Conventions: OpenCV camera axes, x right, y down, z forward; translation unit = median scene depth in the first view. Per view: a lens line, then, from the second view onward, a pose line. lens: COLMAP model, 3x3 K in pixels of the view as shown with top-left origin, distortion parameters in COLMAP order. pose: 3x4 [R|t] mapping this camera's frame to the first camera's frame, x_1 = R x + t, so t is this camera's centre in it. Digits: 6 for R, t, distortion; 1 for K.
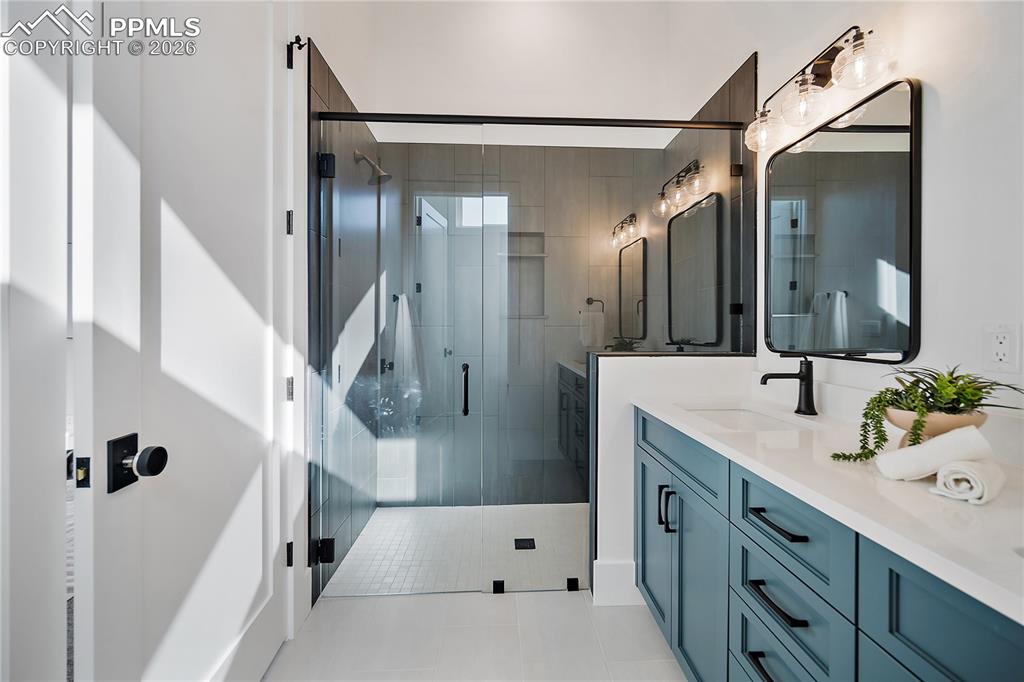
lens RADIAL K [[413.2, 0, 515.2], [0, 413.2, 326.7], [0, 0, 1]] dist [-0.000278, -0.000215]
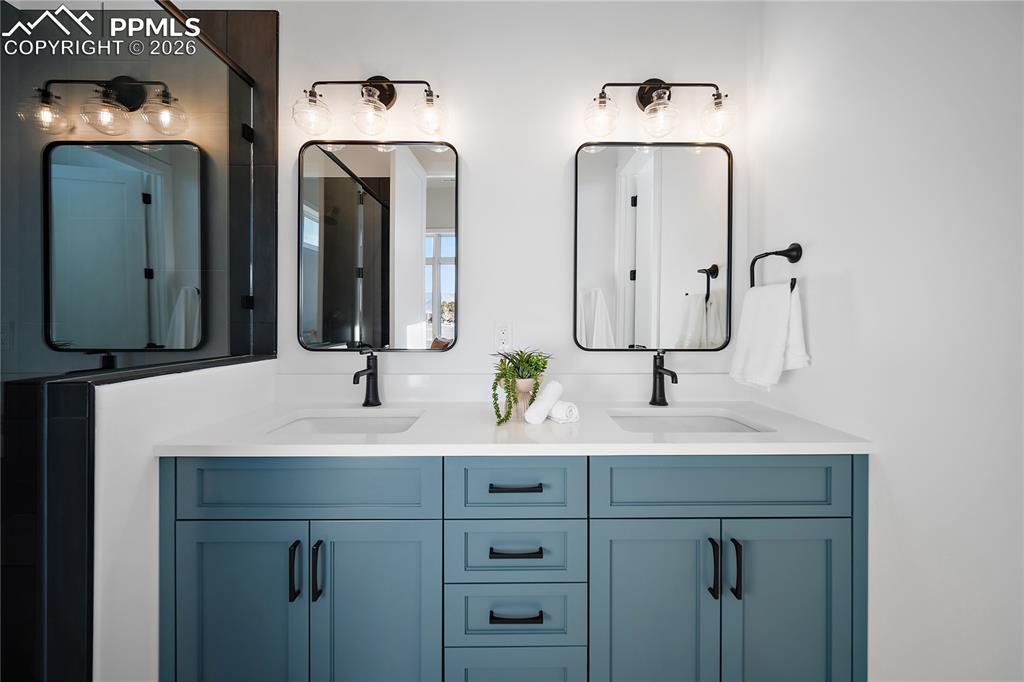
lens RADIAL K [[413.2, 0, 515.2], [0, 413.2, 326.7], [0, 0, 1]] dist [-0.000278, -0.000215]
pose [[0.047976, -0.010482, 0.998793, -0.294942], [-0.003864, 0.999936, 0.010679, -0.005831], [-0.998841, -0.004372, 0.047933, 0.481458]]
